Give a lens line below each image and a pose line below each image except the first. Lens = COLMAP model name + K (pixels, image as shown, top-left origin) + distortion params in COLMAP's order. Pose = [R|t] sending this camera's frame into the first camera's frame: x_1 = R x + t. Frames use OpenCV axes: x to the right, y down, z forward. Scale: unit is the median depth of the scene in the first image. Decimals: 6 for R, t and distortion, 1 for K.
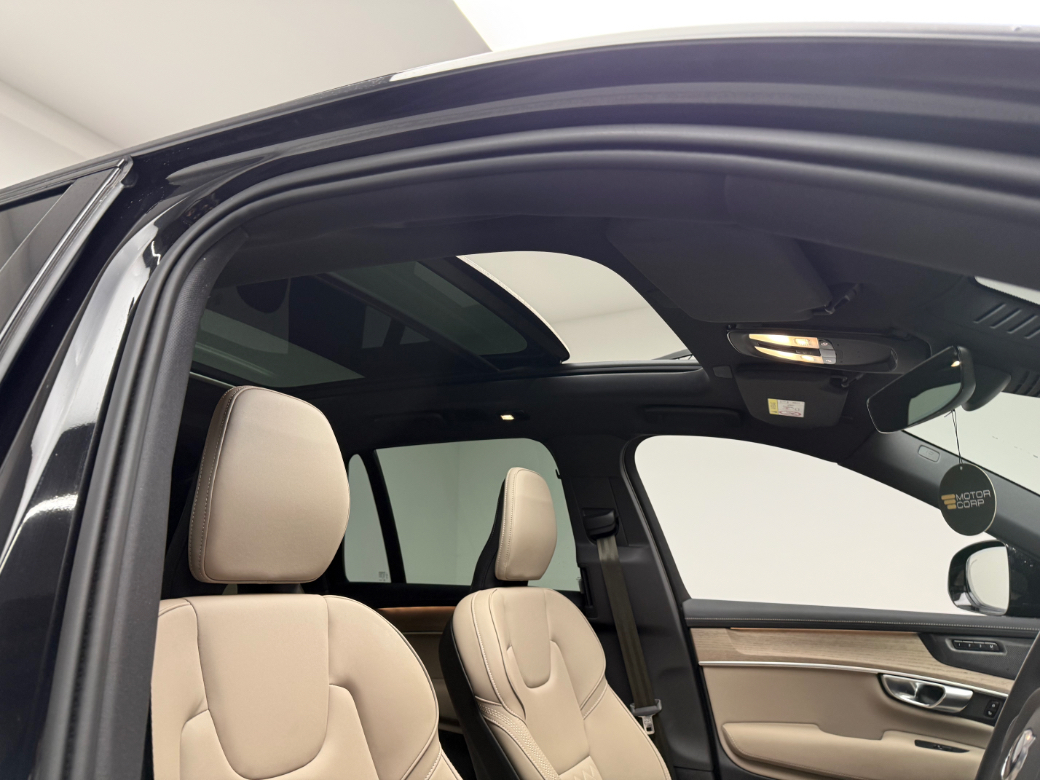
lens RADIAL K [[725.6, 0, 507.6], [0, 725.6, 391.4], [0, 0, 1]] dist [0.070917, -0.126518]
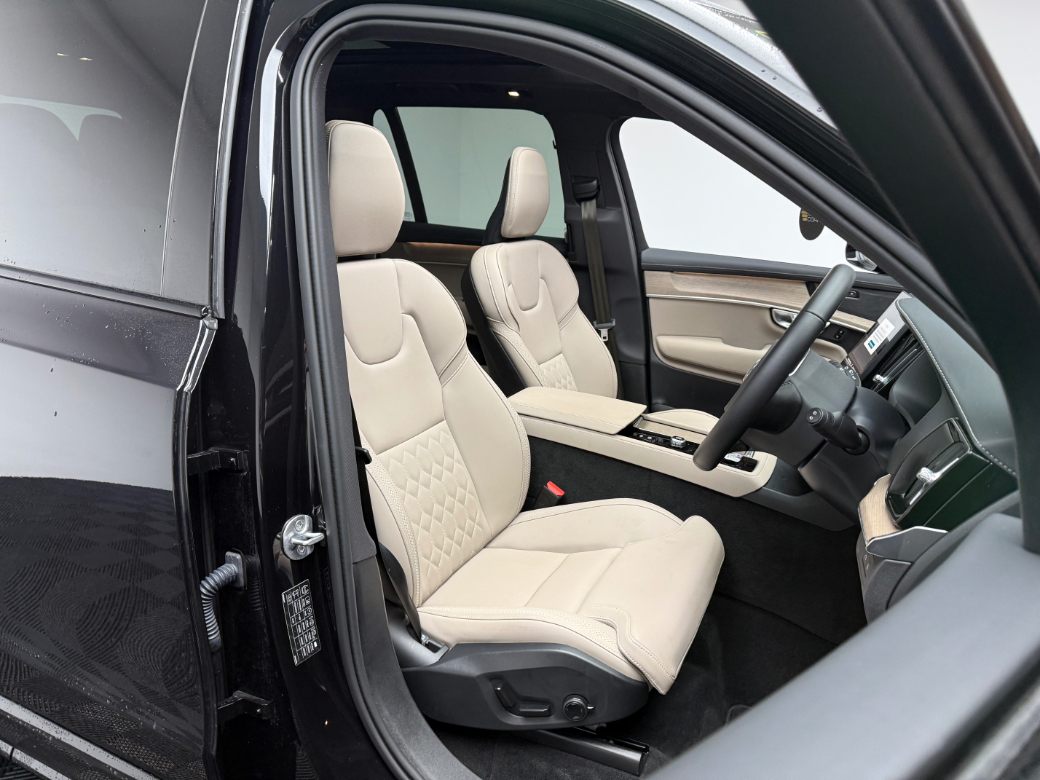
lens RADIAL K [[725.6, 0, 507.6], [0, 725.6, 391.4], [0, 0, 1]] dist [0.070917, -0.126518]
pose [[0.999492, 0.030531, 0.009161, -0.007662], [-0.030979, 0.862735, 0.504707, -0.159810], [0.007506, -0.504734, 0.863242, -0.282633]]
